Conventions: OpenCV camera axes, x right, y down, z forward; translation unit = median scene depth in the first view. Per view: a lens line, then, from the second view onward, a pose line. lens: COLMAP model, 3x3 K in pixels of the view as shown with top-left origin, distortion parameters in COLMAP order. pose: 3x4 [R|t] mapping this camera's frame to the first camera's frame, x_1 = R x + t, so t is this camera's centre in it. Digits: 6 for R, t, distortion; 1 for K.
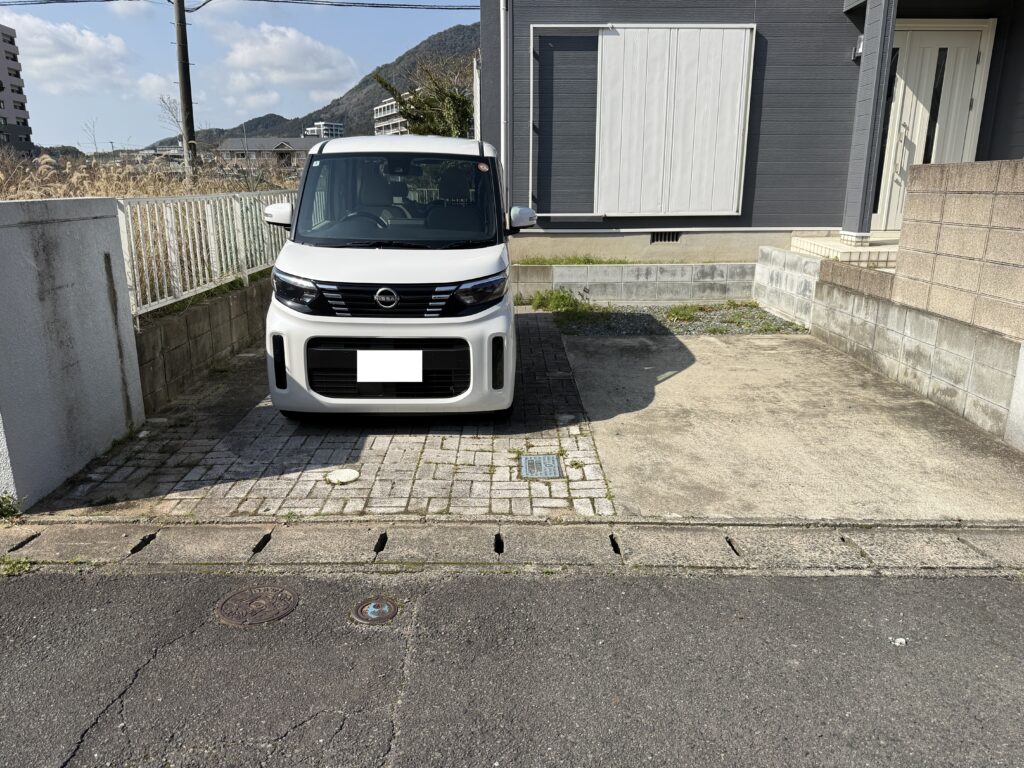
lens RADIAL K [[726.3, 0, 497.9], [0, 726.3, 404.1], [0, 0, 1]] dist [0.039209, -0.051241]
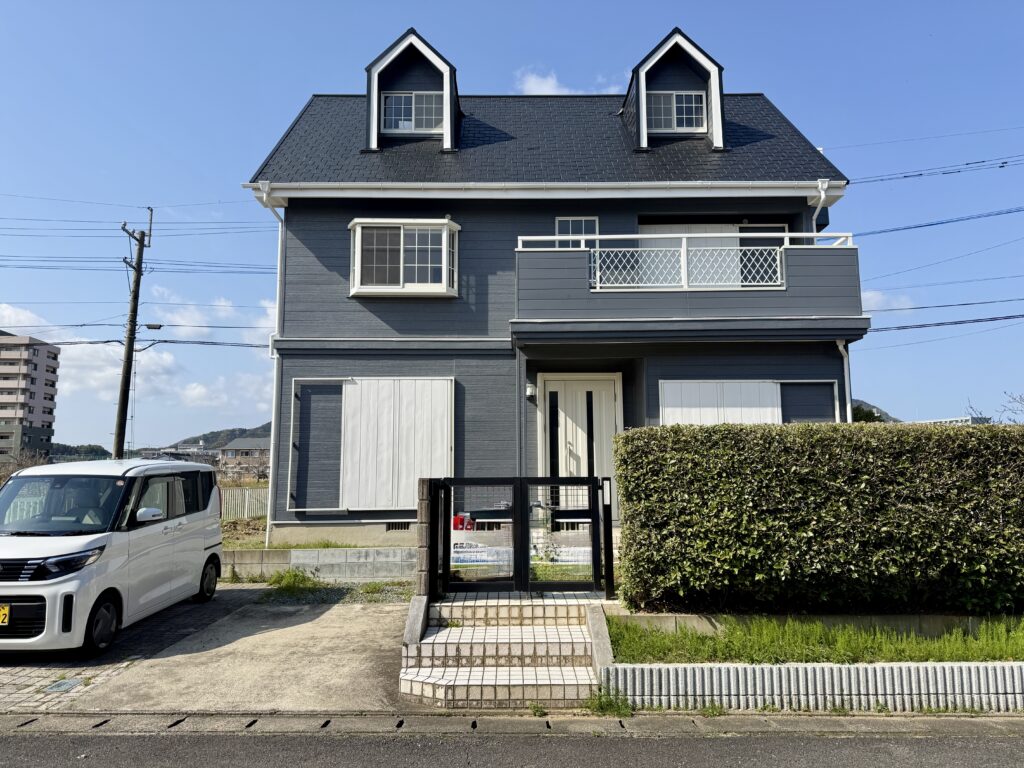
lens RADIAL K [[726.3, 0, 514.7], [0, 726.3, 374.8], [0, 0, 1]] dist [0.039209, -0.051241]
pose [[0.999954, -0.004885, 0.008259, 0.858017], [0.007890, 0.908429, -0.417964, 0.126183], [-0.005461, 0.418010, 0.908426, -0.531874]]
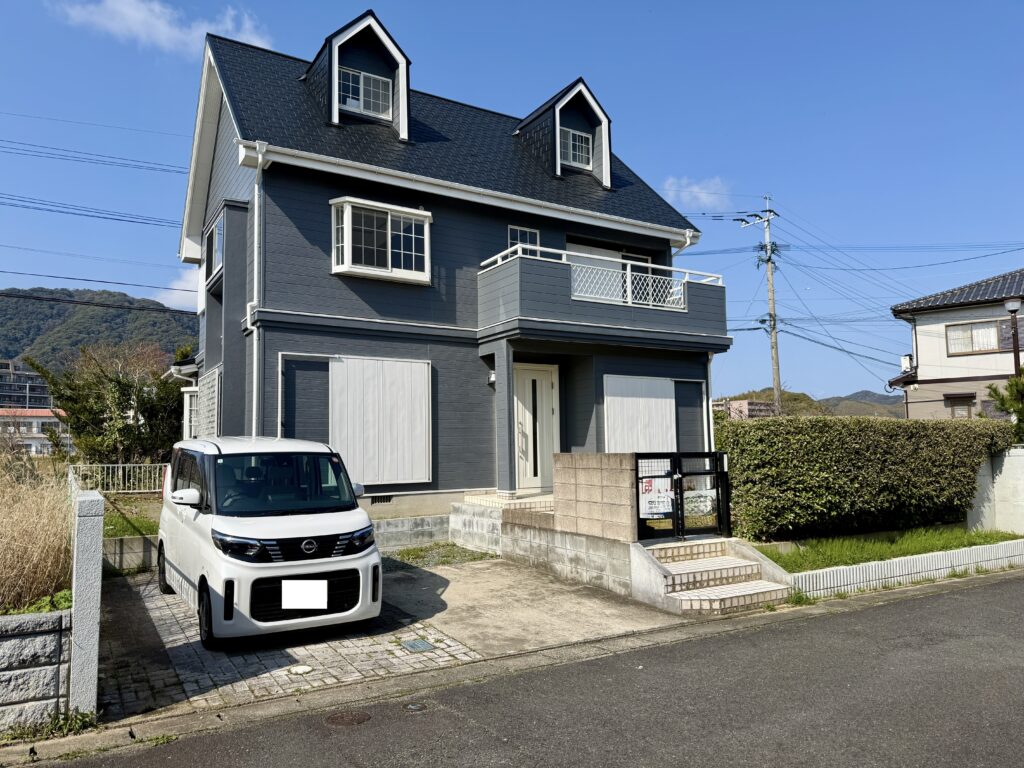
lens RADIAL K [[726.3, 0, 514.4], [0, 726.3, 377.1], [0, 0, 1]] dist [0.039209, -0.051241]
pose [[0.848803, 0.041517, 0.527076, -0.559382], [0.162433, 0.928221, -0.334697, 0.099034], [-0.503139, 0.369707, 0.781133, -0.503270]]
